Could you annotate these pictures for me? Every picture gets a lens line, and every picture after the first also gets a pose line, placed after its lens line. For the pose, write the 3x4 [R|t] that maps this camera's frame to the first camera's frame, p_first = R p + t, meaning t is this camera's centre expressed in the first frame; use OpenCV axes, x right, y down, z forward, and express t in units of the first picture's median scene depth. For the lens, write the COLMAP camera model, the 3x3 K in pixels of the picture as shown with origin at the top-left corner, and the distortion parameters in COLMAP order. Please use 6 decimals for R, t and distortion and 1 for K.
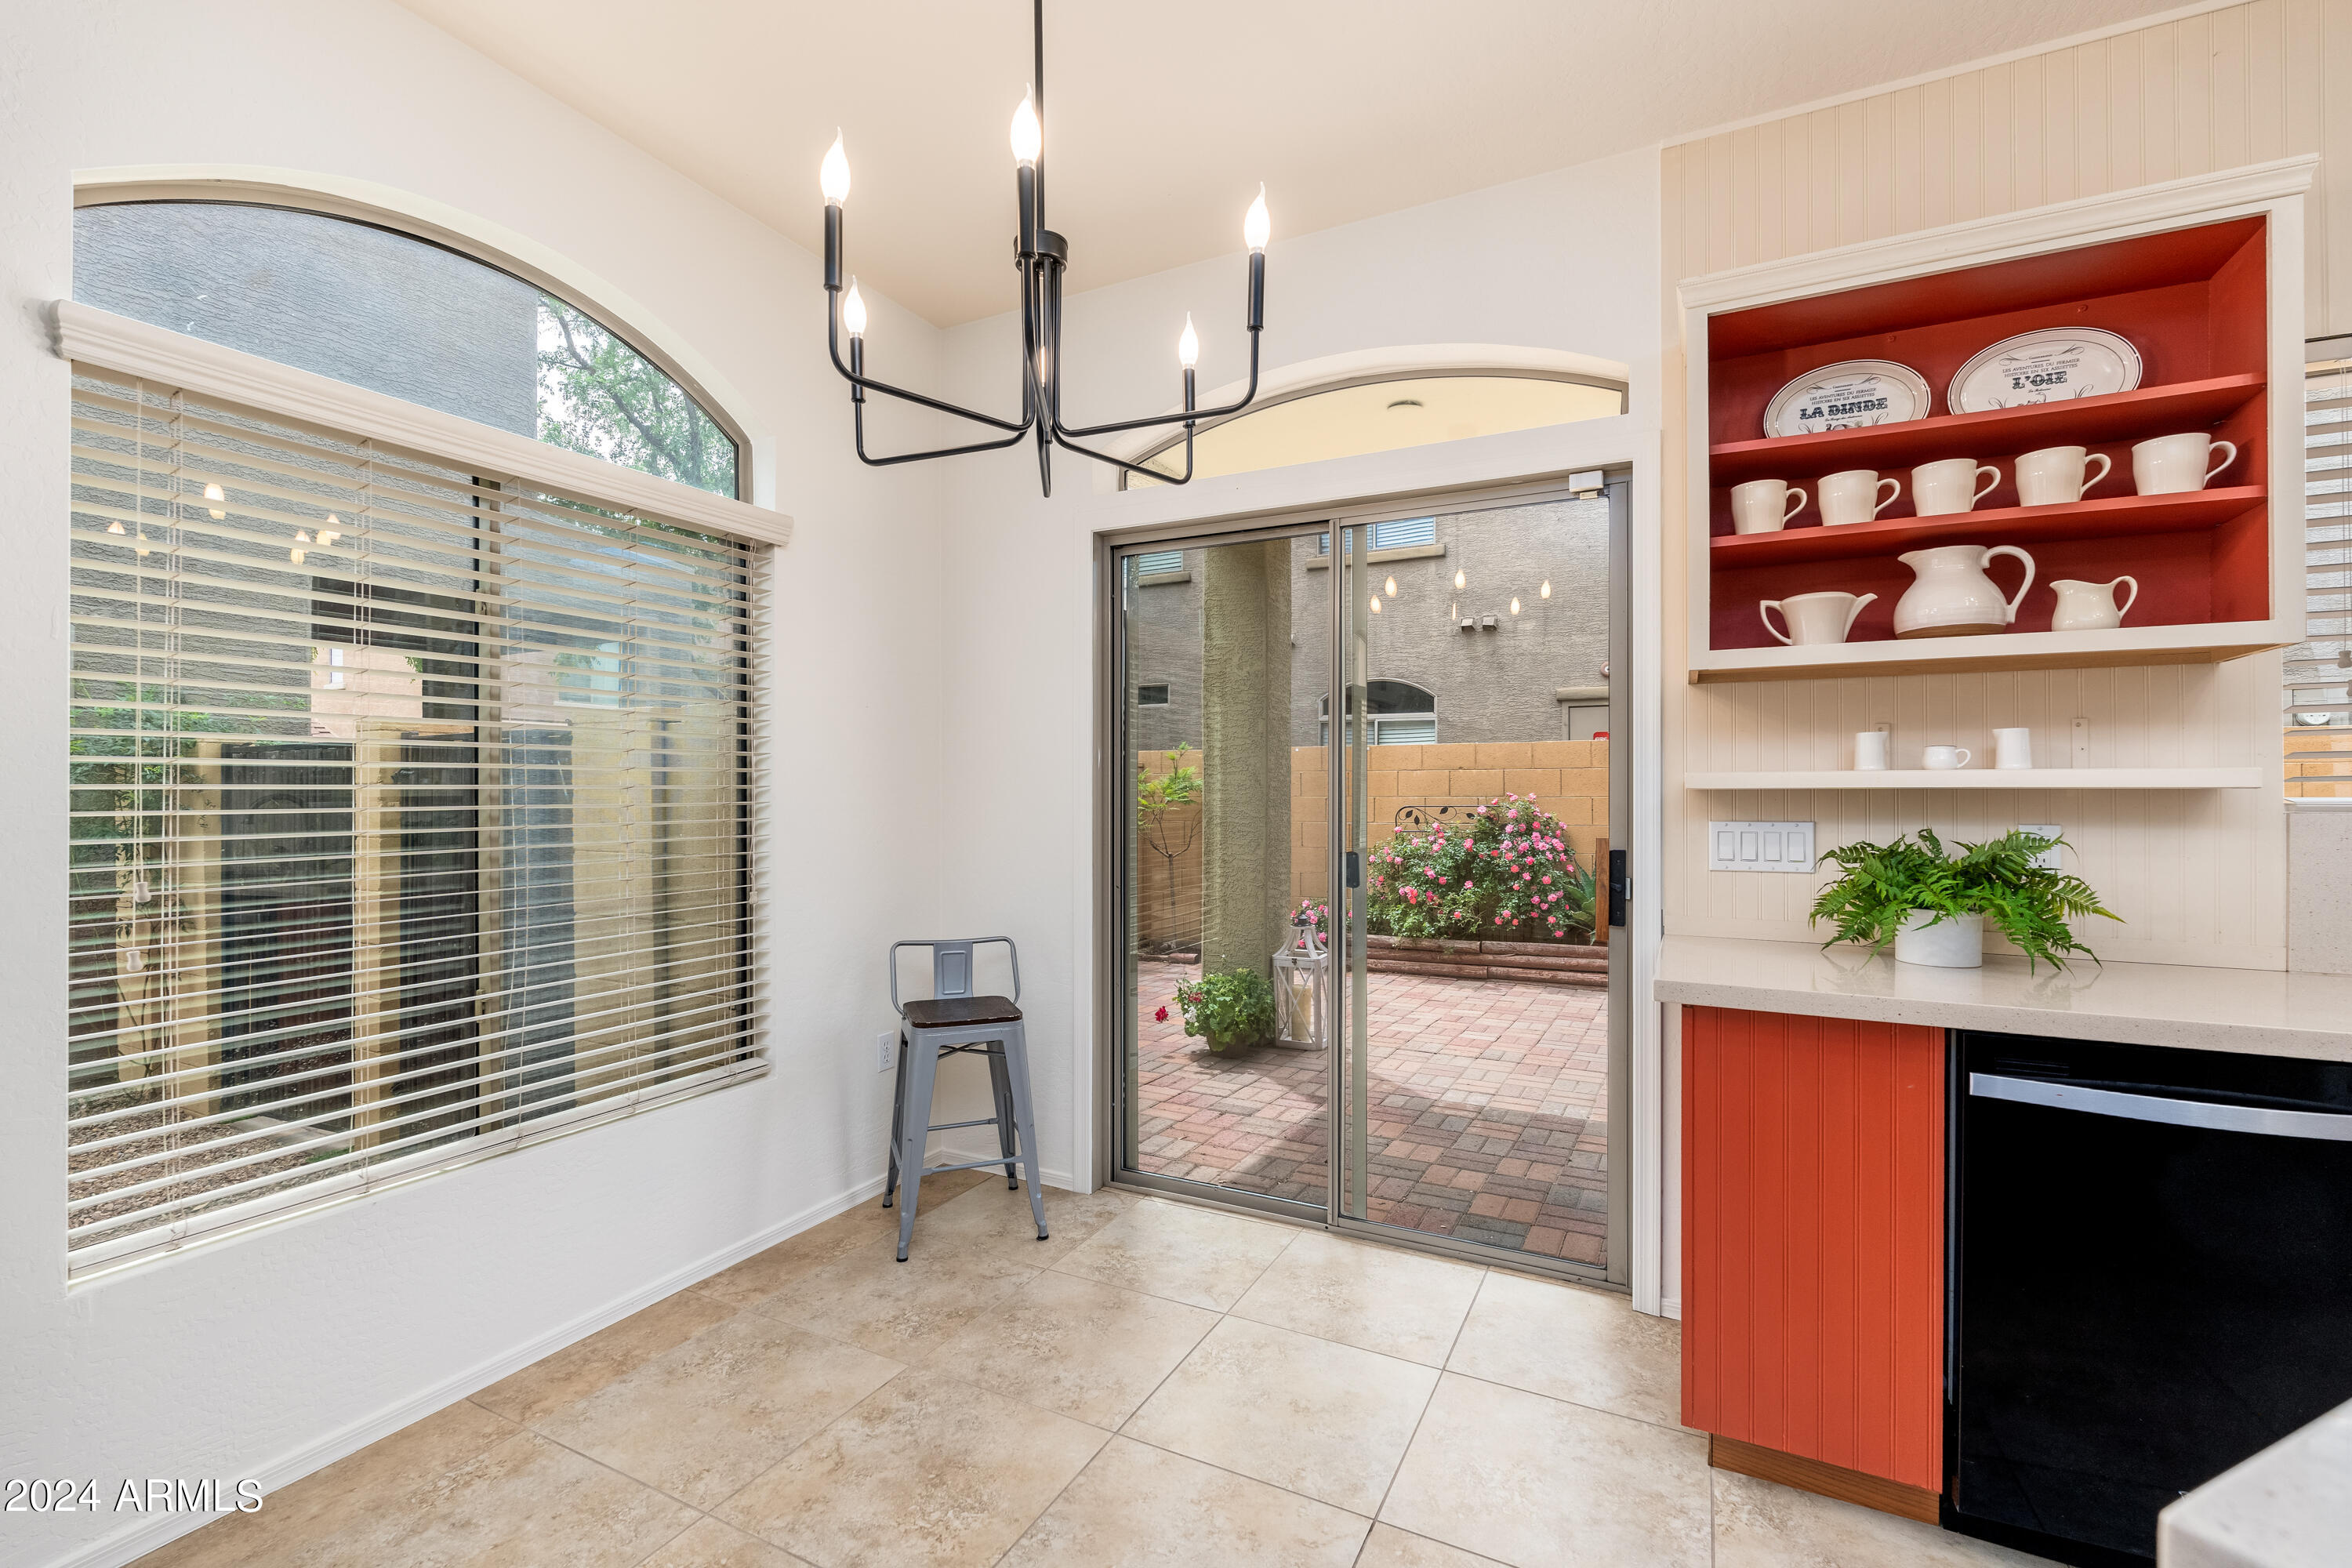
lens RADIAL K [[1035.0, 0, 1160.6], [0, 1035.0, 786.2], [0, 0, 1]] dist [-0.004955, -0.000085]
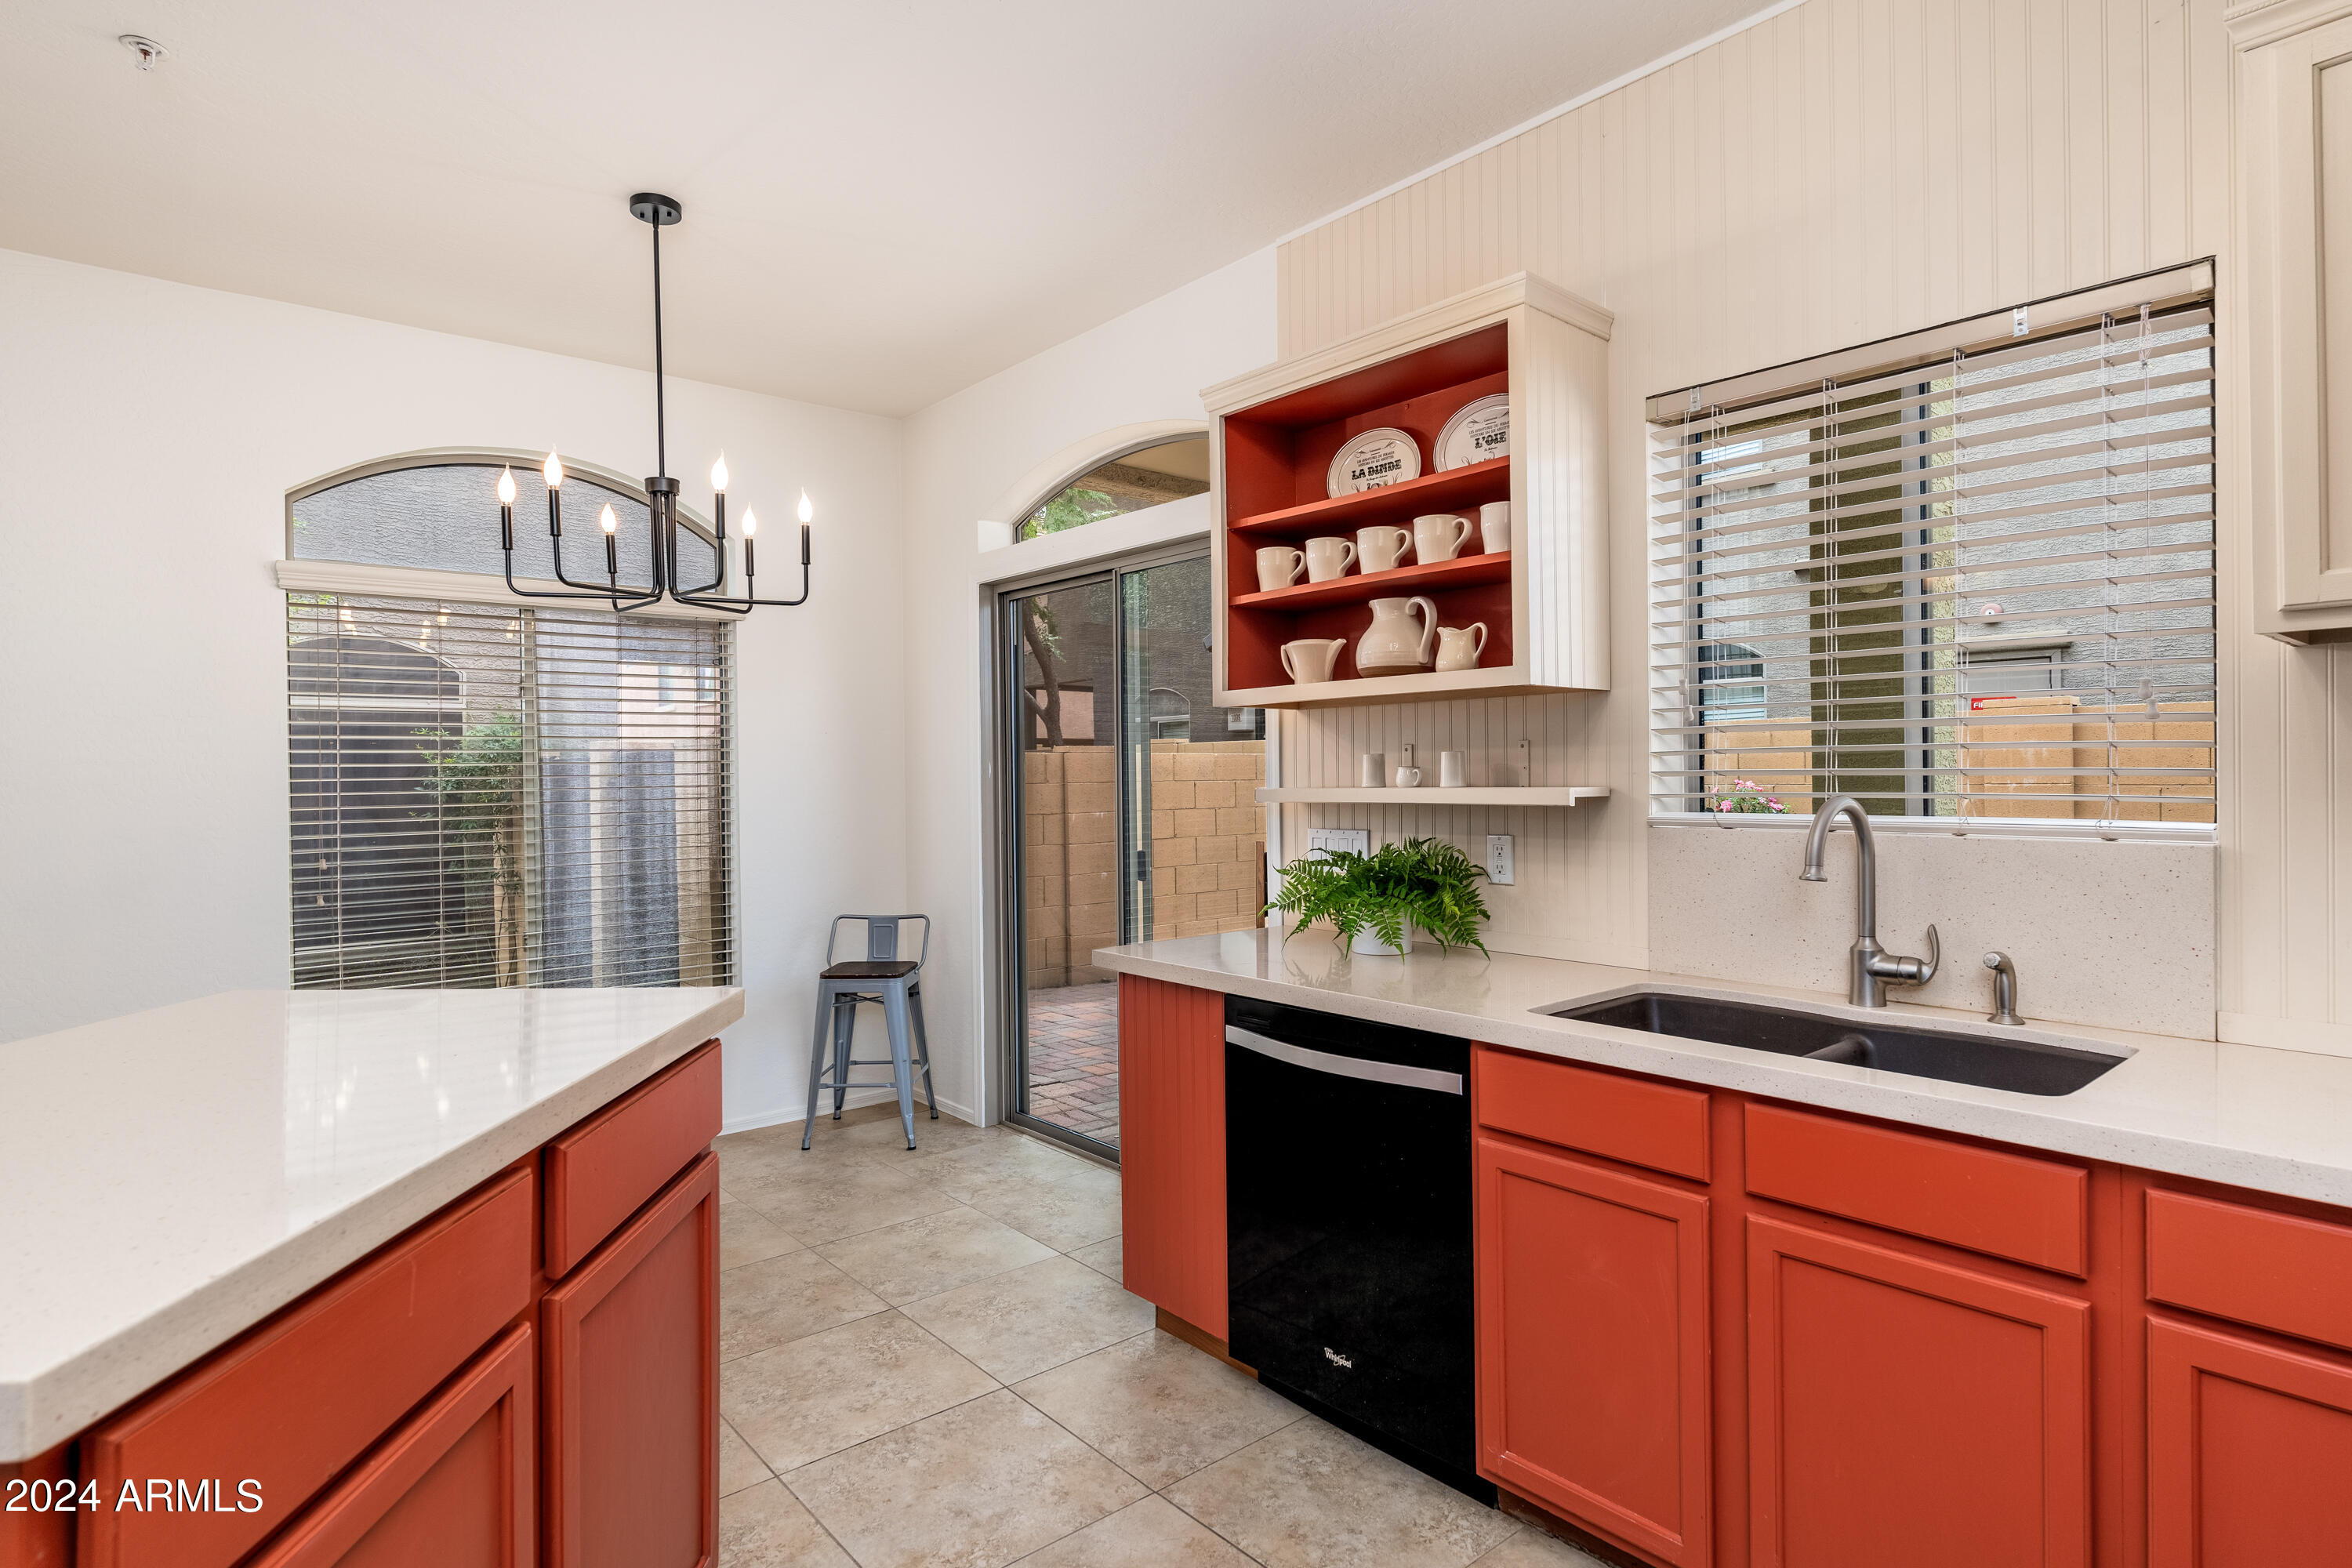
lens RADIAL K [[1231.6, 0, 1173.2], [0, 1231.6, 778.4], [0, 0, 1]] dist [-0.007413, 0.001914]
pose [[0.924634, -0.009558, -0.380736, 1.001991], [0.013949, 0.999864, 0.008777, -0.040010], [0.380601, -0.013426, 0.924642, -0.363991]]
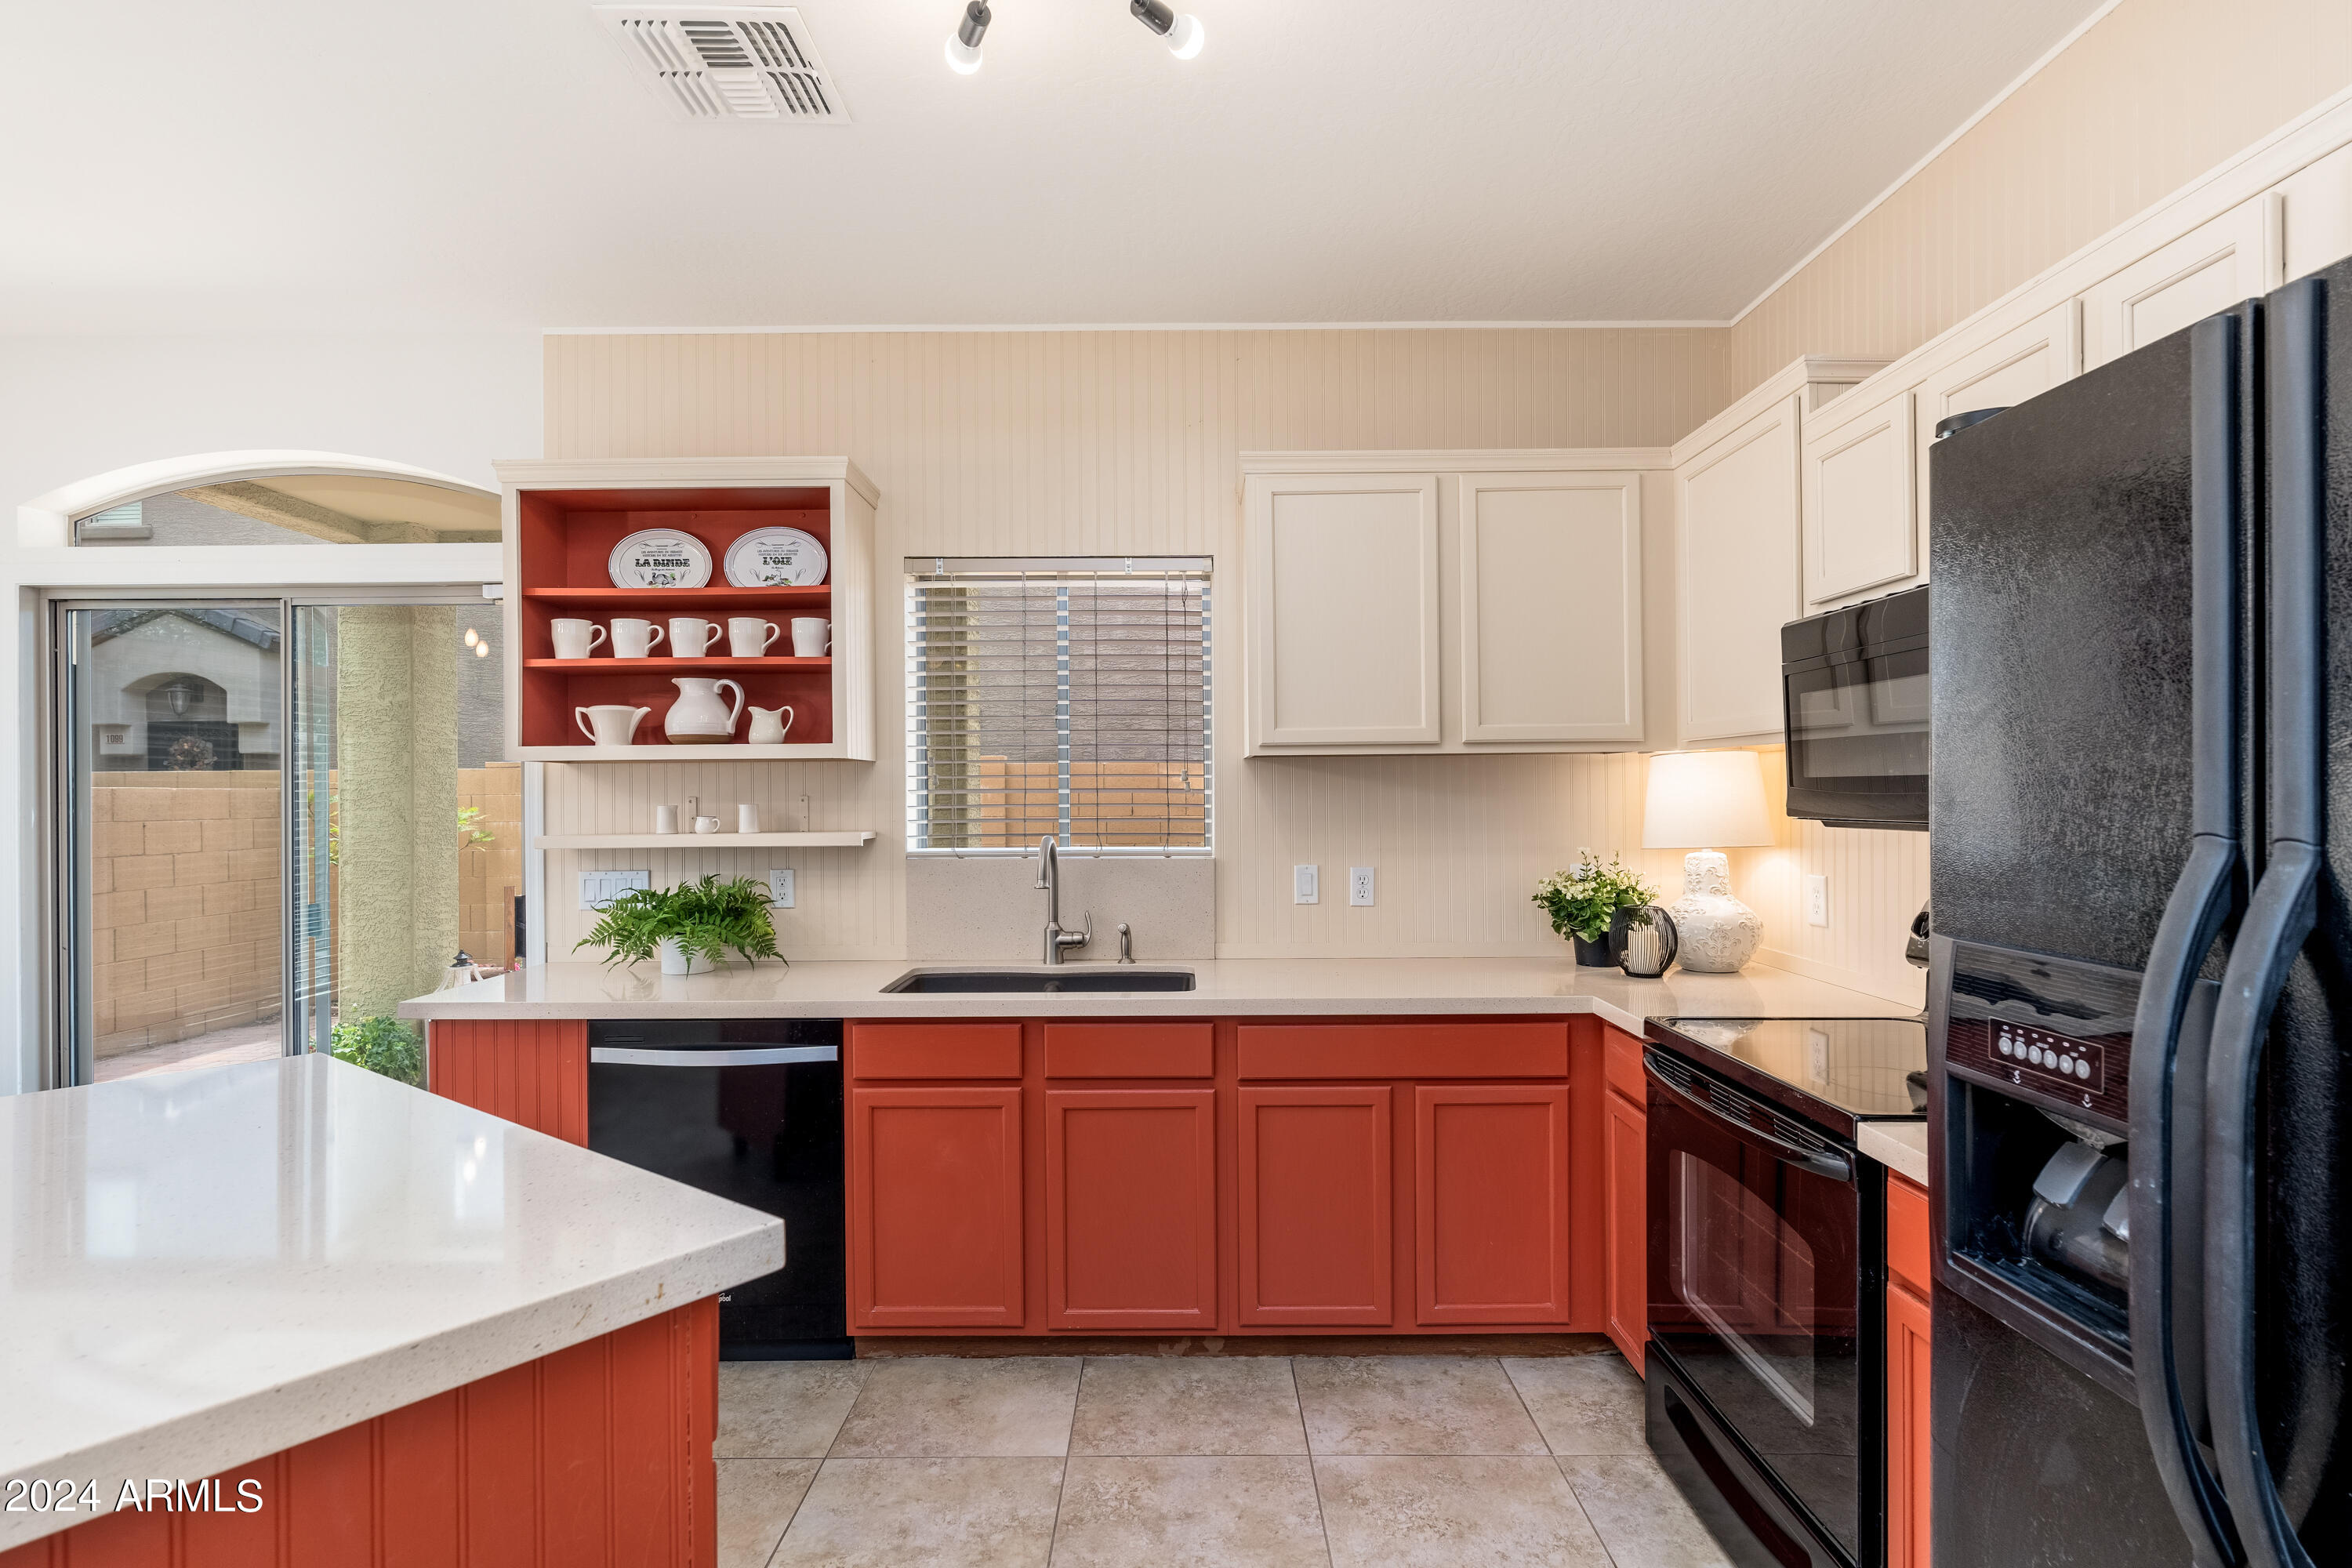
lens RADIAL K [[1182.4, 0, 1184.1], [0, 1182.4, 787.5], [0, 0, 1]] dist [-0.010053, 0.003004]
pose [[0.887243, -0.005988, 0.461264, 0.572134], [0.005807, 0.999981, 0.001810, -0.074952], [-0.461266, 0.001072, 0.887261, -0.699425]]
